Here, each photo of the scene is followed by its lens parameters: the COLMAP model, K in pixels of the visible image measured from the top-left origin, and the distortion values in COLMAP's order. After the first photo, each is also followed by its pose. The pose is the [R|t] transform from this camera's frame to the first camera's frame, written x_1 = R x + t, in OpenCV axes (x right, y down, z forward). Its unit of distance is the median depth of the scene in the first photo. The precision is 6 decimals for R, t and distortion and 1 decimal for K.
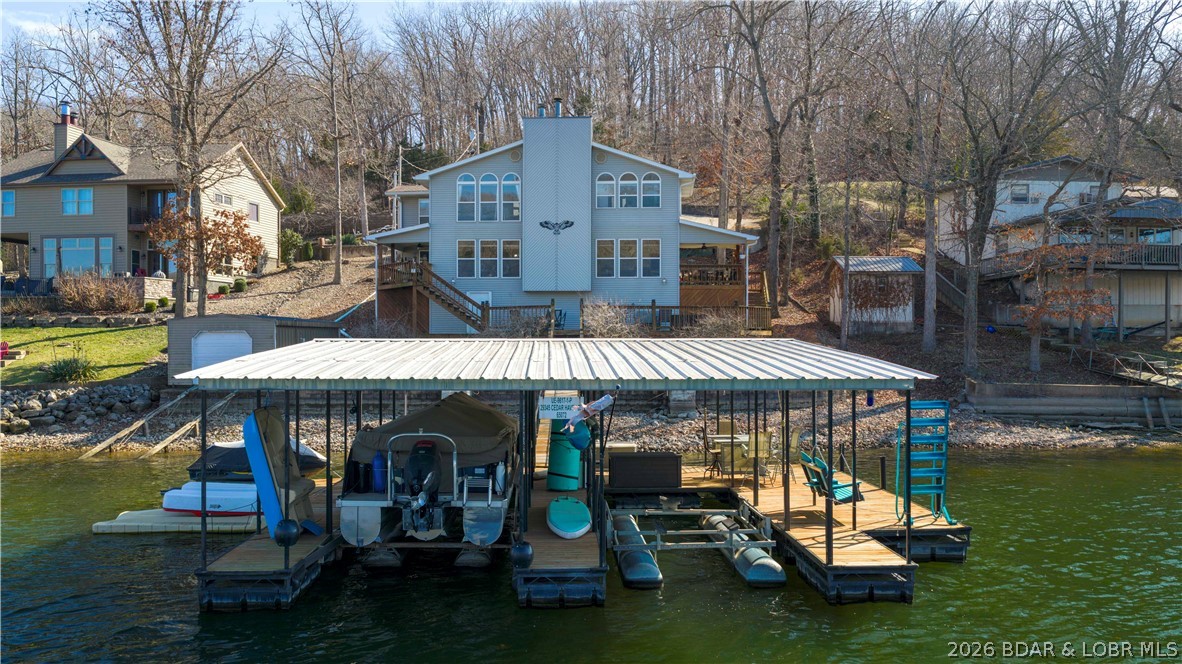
lens RADIAL K [[975.2, 0, 592.4], [0, 975.2, 339.2], [0, 0, 1]] dist [0.022020, 0.005131]
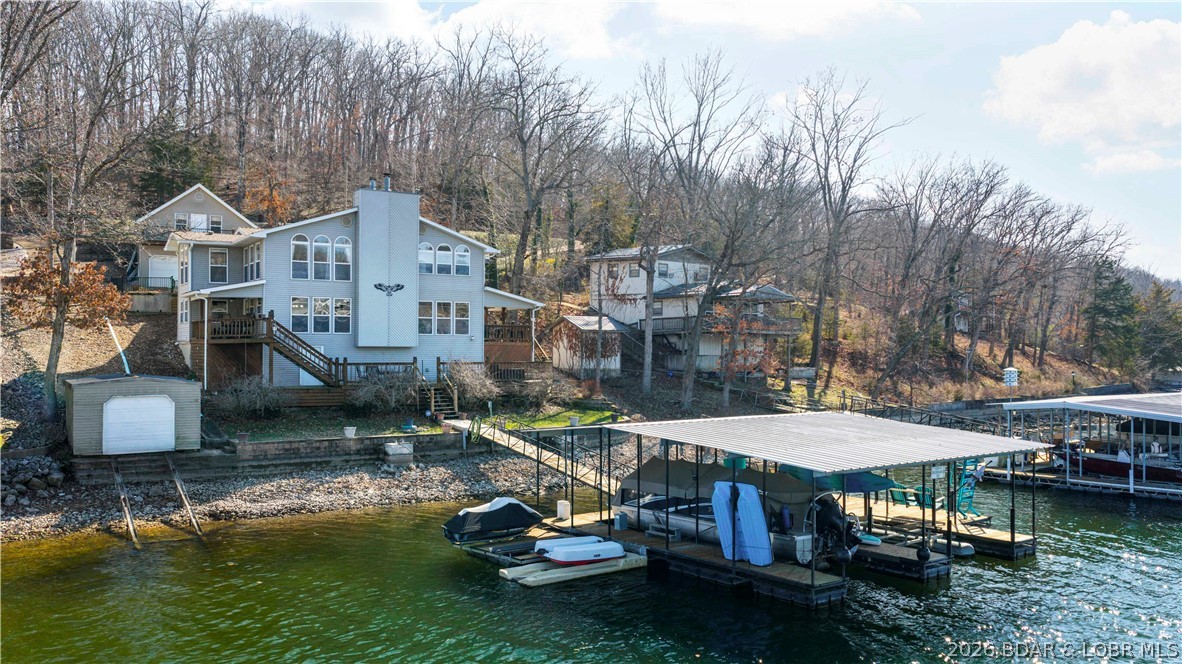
lens RADIAL K [[975.2, 0, 592.4], [0, 975.2, 339.2], [0, 0, 1]] dist [0.022020, 0.005131]
pose [[0.815057, 0.008640, 0.579316, -0.459664], [-0.005307, 0.999958, -0.007447, -0.047308], [-0.579357, 0.002995, 0.815069, -0.041937]]
